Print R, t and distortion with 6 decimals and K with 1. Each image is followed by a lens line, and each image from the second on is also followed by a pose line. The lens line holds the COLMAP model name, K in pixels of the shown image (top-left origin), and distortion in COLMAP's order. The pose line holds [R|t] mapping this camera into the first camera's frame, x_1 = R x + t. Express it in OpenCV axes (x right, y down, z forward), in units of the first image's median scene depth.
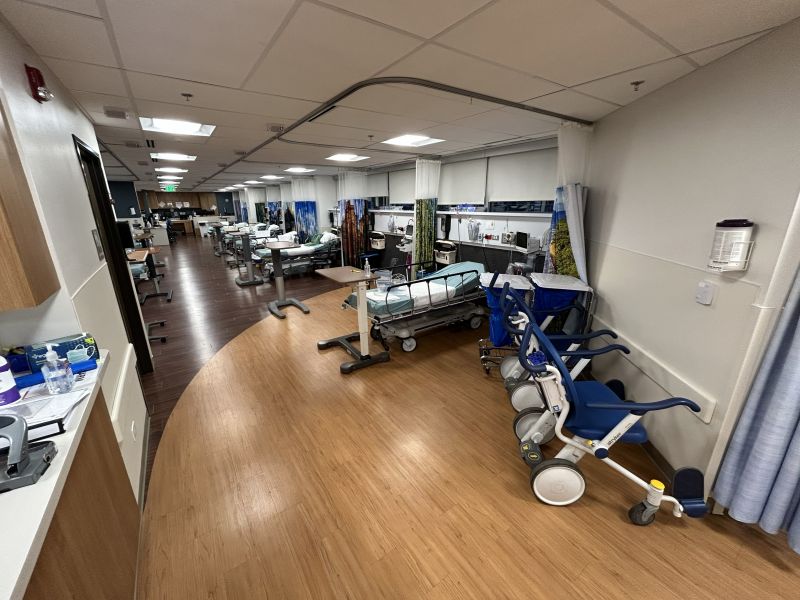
lens RADIAL K [[323.7, 0, 402.8], [0, 323.7, 303.9], [0, 0, 1]] dist [-0.001755, 0.000675]
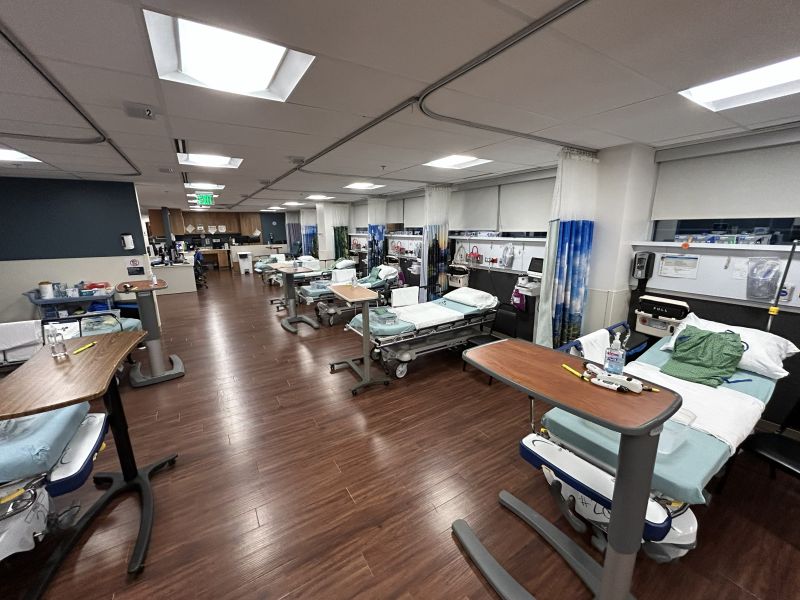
lens RADIAL K [[323.7, 0, 397.3], [0, 323.7, 295.7], [0, 0, 1]] dist [-0.001755, 0.000675]
pose [[0.998235, 0.015077, -0.057447, -0.236220], [-0.020518, 0.995234, -0.095334, -0.097696], [0.055736, 0.096345, 0.993786, 0.318537]]
